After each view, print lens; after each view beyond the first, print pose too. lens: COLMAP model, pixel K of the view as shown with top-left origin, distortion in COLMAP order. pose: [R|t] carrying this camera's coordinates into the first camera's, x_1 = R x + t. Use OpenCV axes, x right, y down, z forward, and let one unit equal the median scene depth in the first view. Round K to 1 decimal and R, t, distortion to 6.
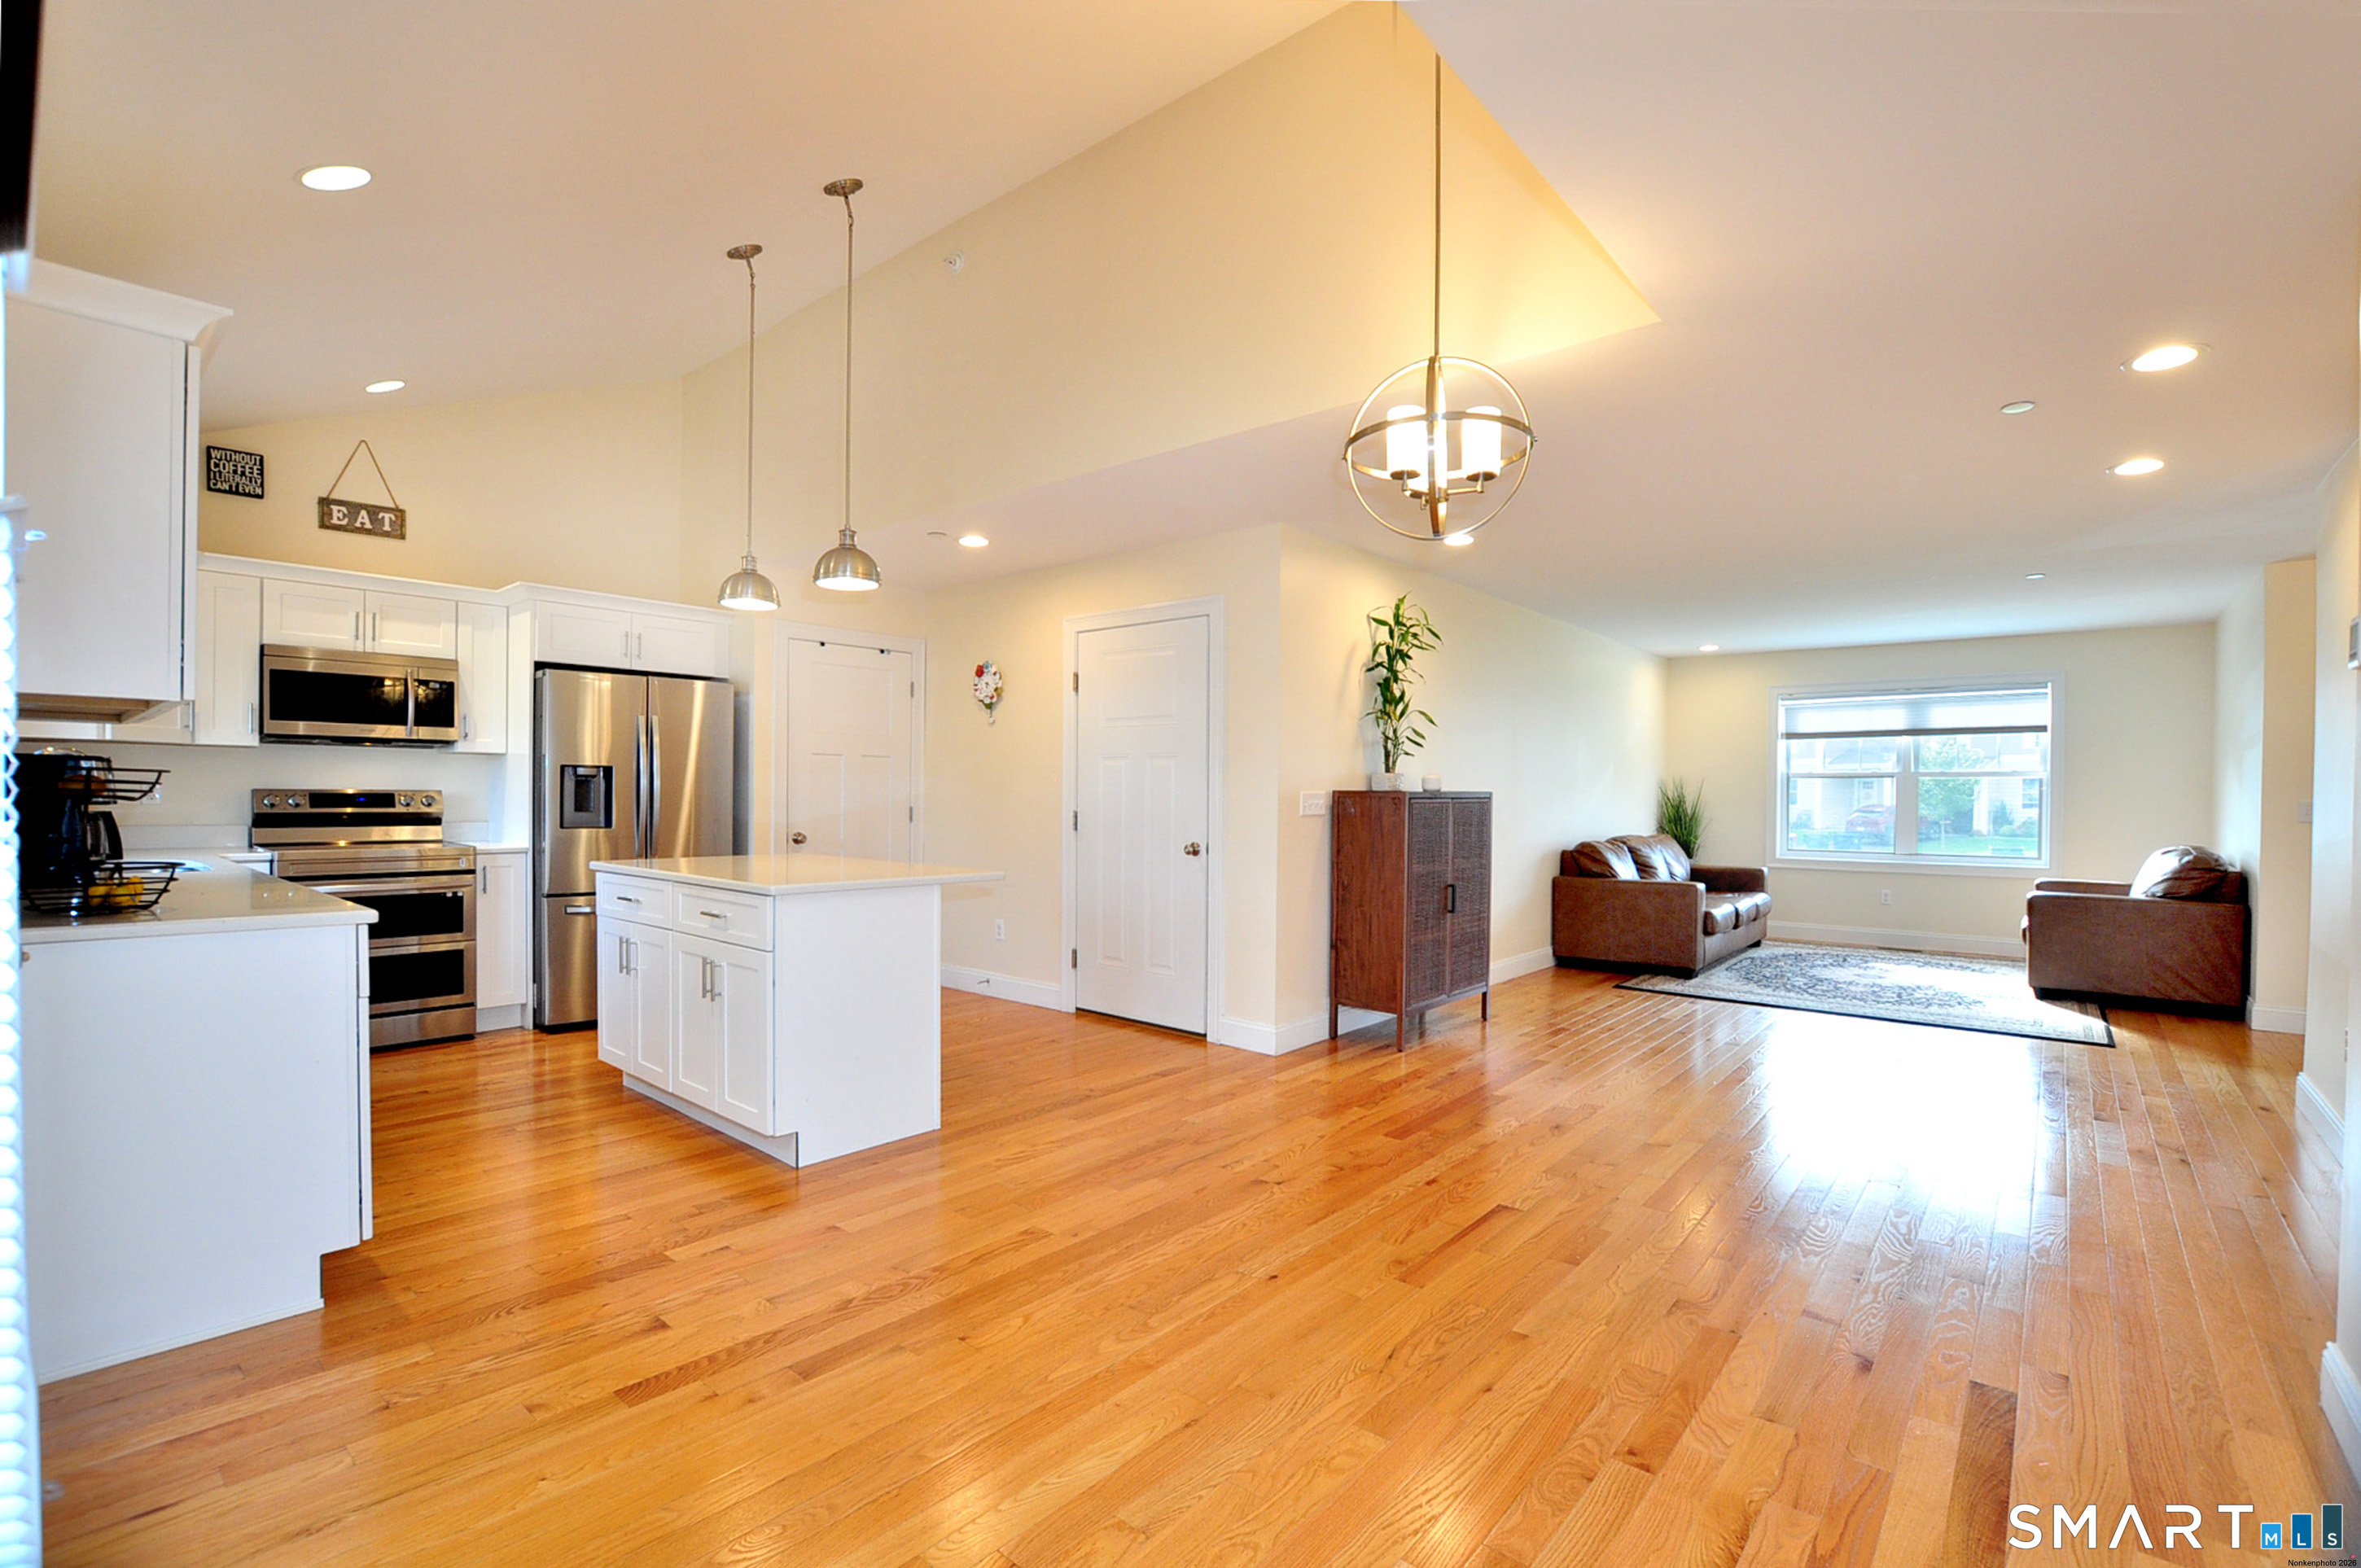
lens RADIAL K [[1046.6, 0, 1183.3], [0, 1046.6, 805.1], [0, 0, 1]] dist [-0.025858, 0.000305]
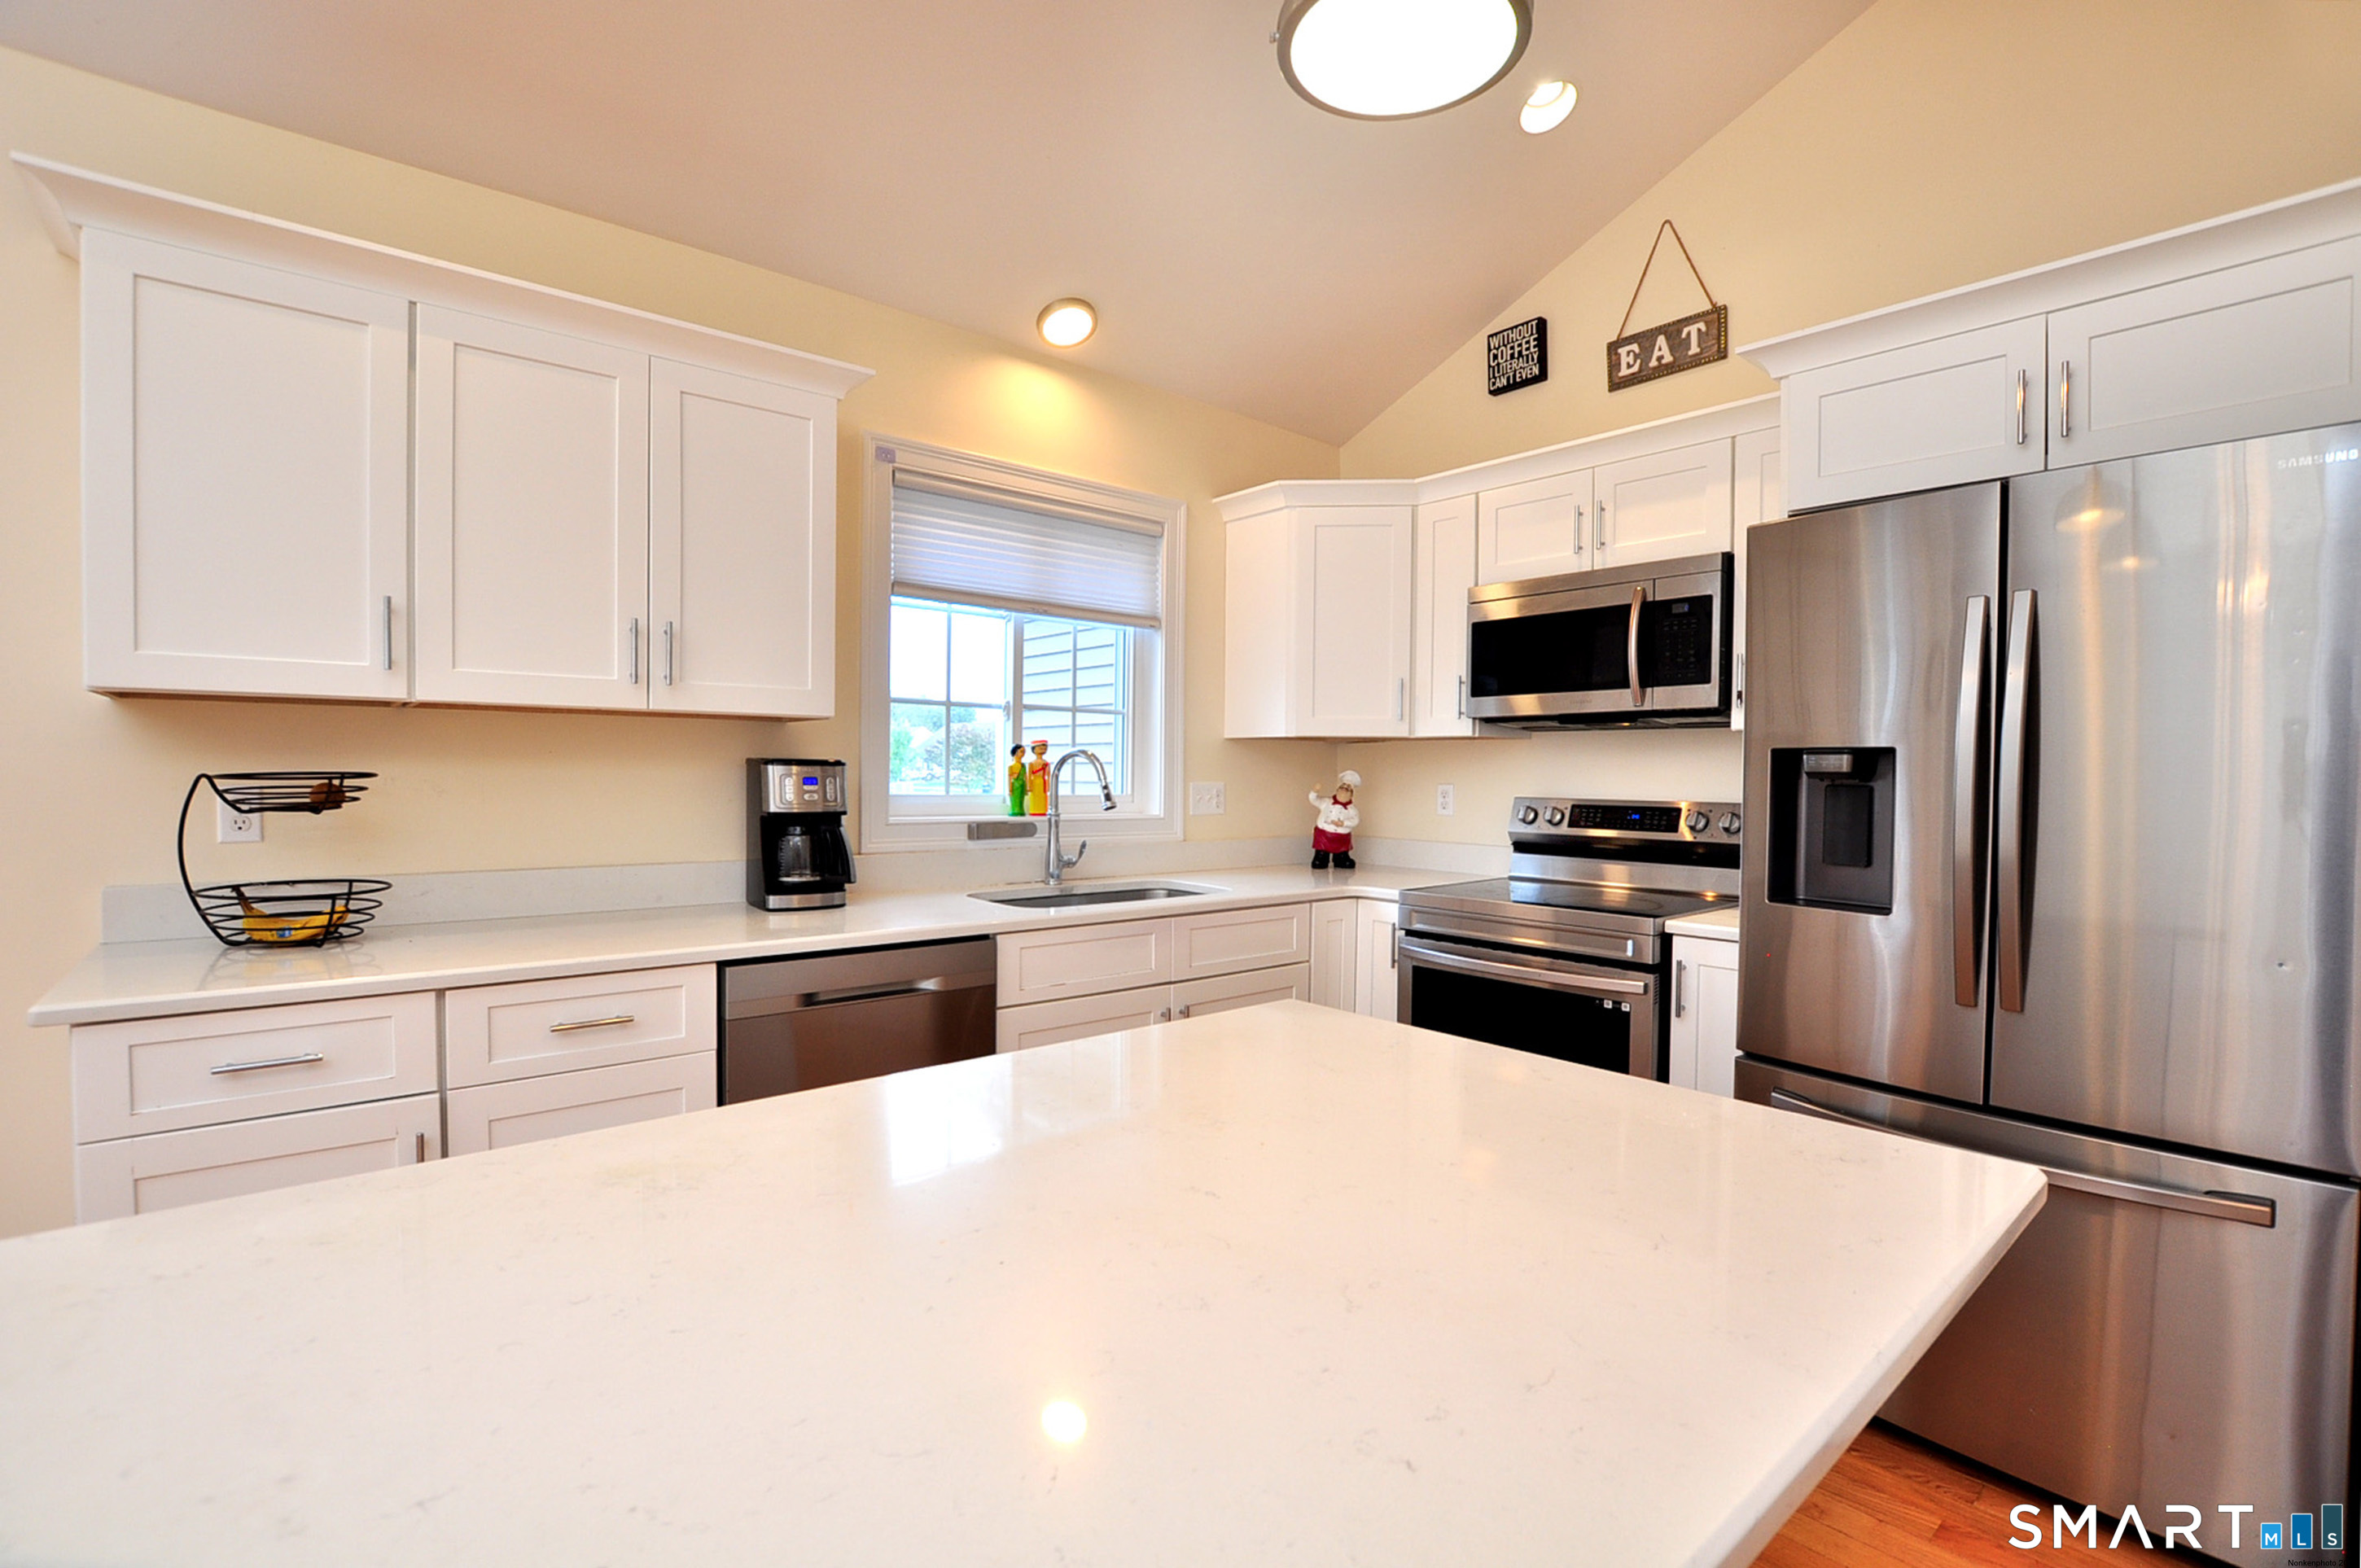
lens RADIAL K [[1065.3, 0, 1177.1], [0, 1065.3, 793.4], [0, 0, 1]] dist [-0.022293, -0.000037]
pose [[-0.161935, 0.009128, -0.986759, -0.143020], [-0.021469, 0.999688, 0.012770, -0.021640], [0.986568, 0.023252, -0.161688, 0.844200]]
